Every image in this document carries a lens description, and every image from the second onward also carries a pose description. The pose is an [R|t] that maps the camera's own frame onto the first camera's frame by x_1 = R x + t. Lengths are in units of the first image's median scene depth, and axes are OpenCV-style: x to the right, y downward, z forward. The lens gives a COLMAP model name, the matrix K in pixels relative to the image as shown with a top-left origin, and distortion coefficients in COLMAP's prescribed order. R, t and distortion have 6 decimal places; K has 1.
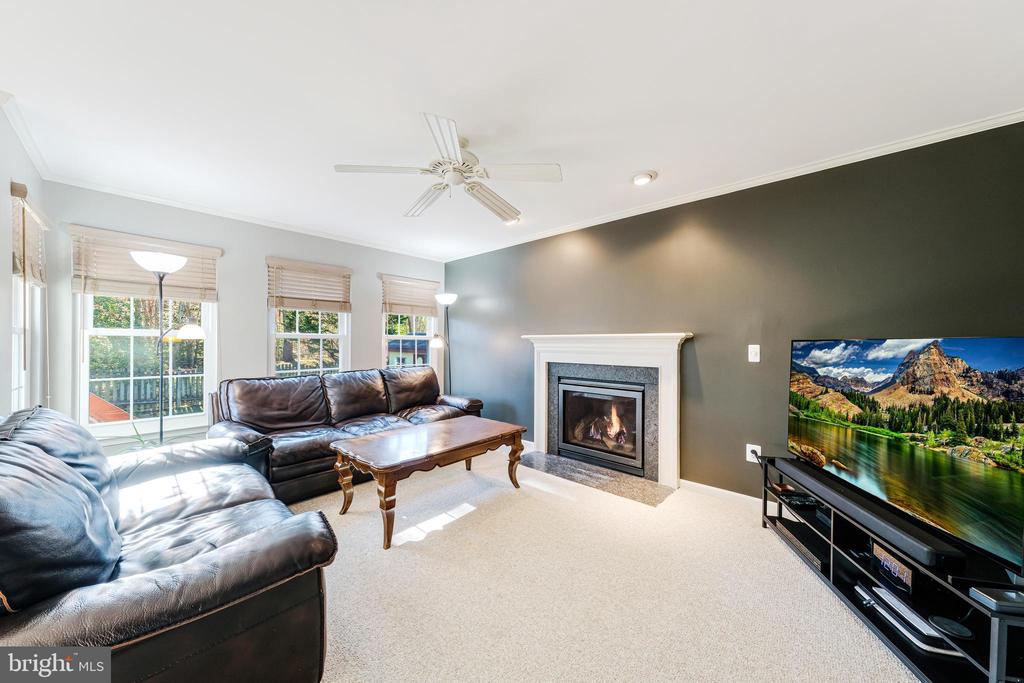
lens RADIAL K [[352.1, 0, 519.3], [0, 352.1, 342.0], [0, 0, 1]] dist [-0.005129, 0.001184]
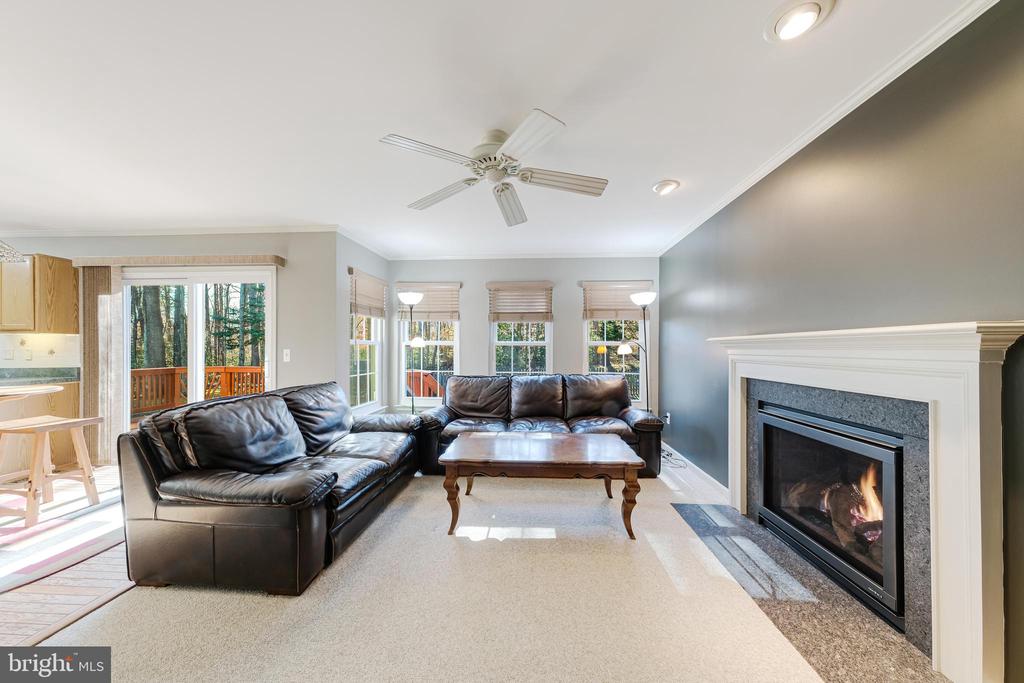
lens RADIAL K [[352.1, 0, 518.3], [0, 352.1, 348.2], [0, 0, 1]] dist [-0.005129, 0.001184]
pose [[0.624360, -0.004700, -0.781123, 0.374727], [0.002794, 0.999989, -0.003784, 0.003713], [0.781132, 0.000181, 0.624366, 0.286548]]
